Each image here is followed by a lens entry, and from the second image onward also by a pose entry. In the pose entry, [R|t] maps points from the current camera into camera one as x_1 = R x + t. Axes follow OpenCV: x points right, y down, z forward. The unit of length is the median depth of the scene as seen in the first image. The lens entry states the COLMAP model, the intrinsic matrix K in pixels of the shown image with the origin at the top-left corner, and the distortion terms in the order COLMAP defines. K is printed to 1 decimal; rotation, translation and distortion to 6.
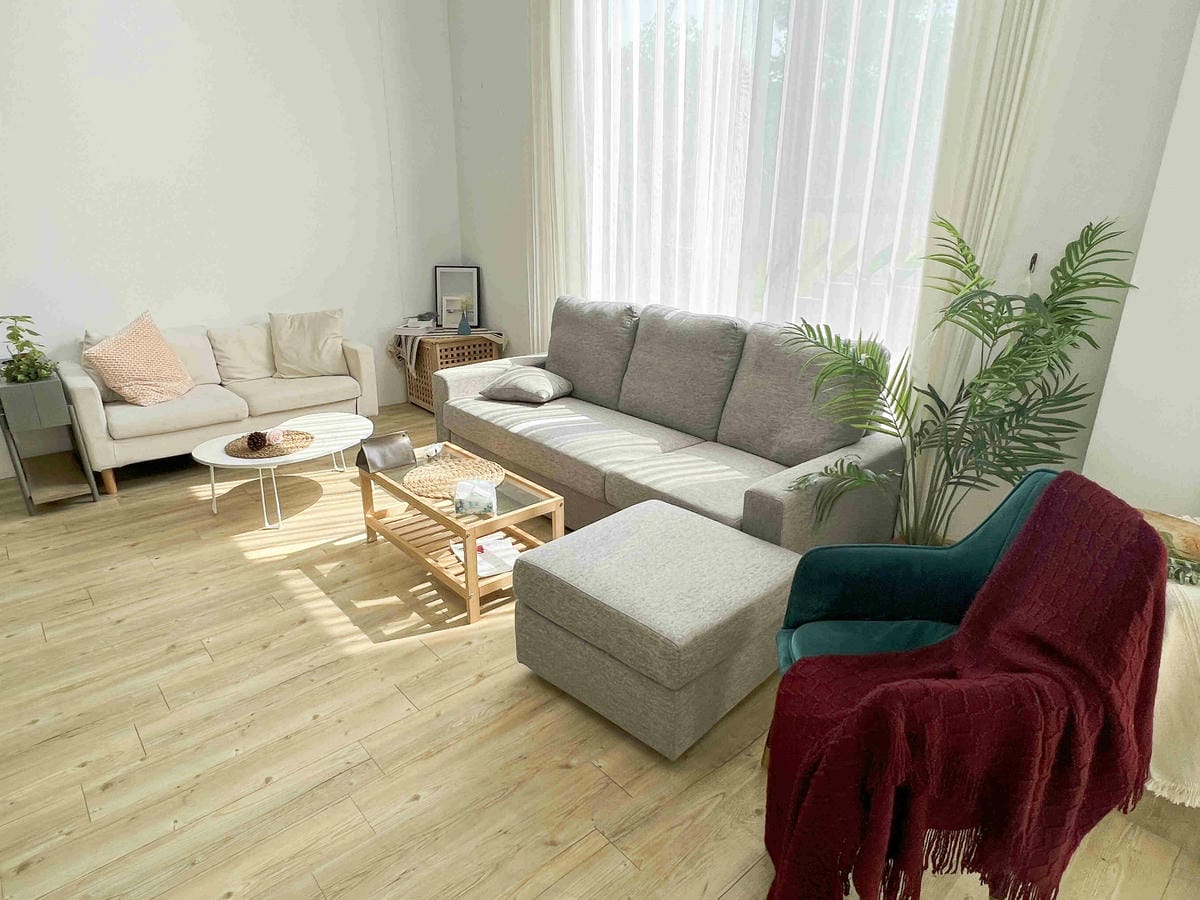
lens RADIAL K [[703.5, 0, 596.0], [0, 703.5, 455.3], [0, 0, 1]] dist [0.001410, -0.001655]
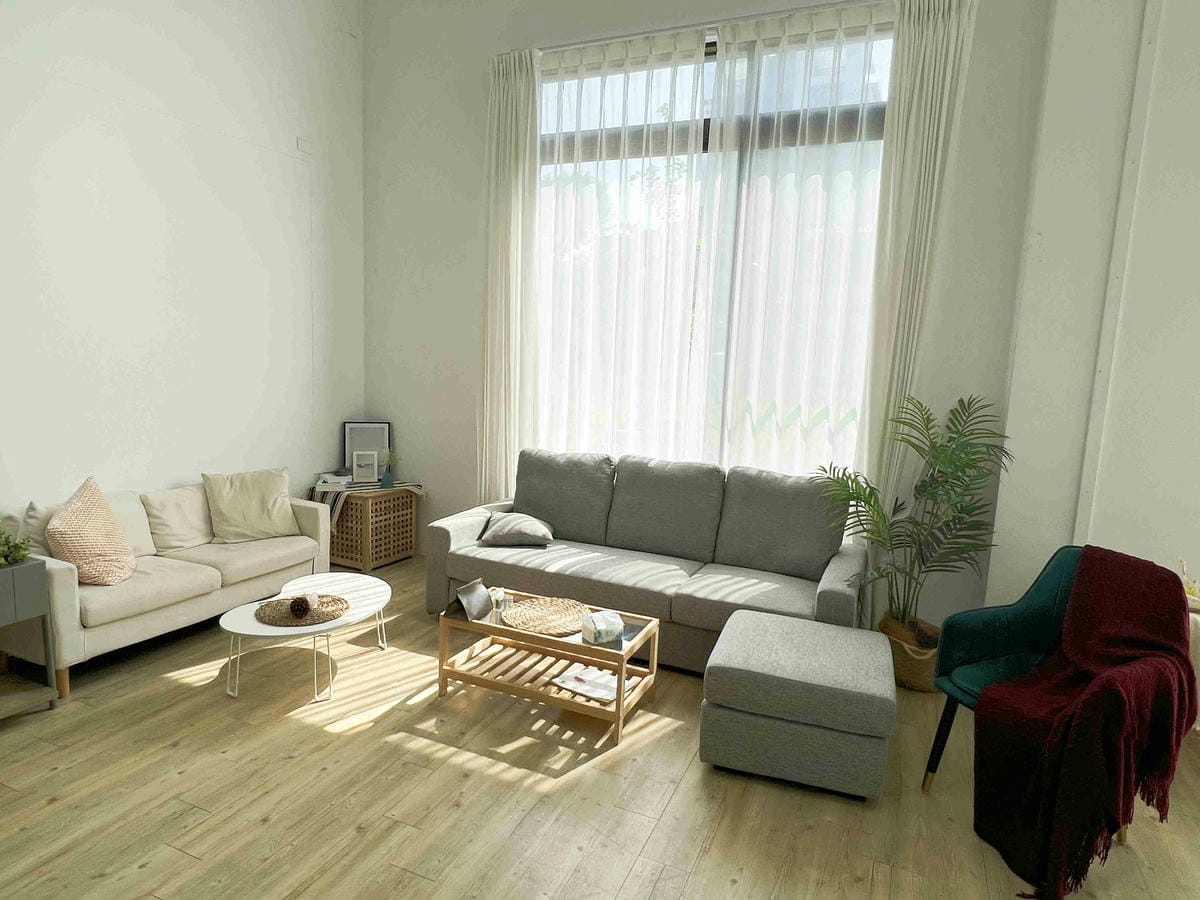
lens RADIAL K [[703.5, 0, 596.0], [0, 703.5, 455.3], [0, 0, 1]] dist [0.001410, -0.001655]
pose [[0.908160, -0.026289, 0.417798, -0.475903], [0.110022, 0.977930, -0.177619, -0.007473], [-0.403908, 0.207273, 0.891009, -0.040132]]
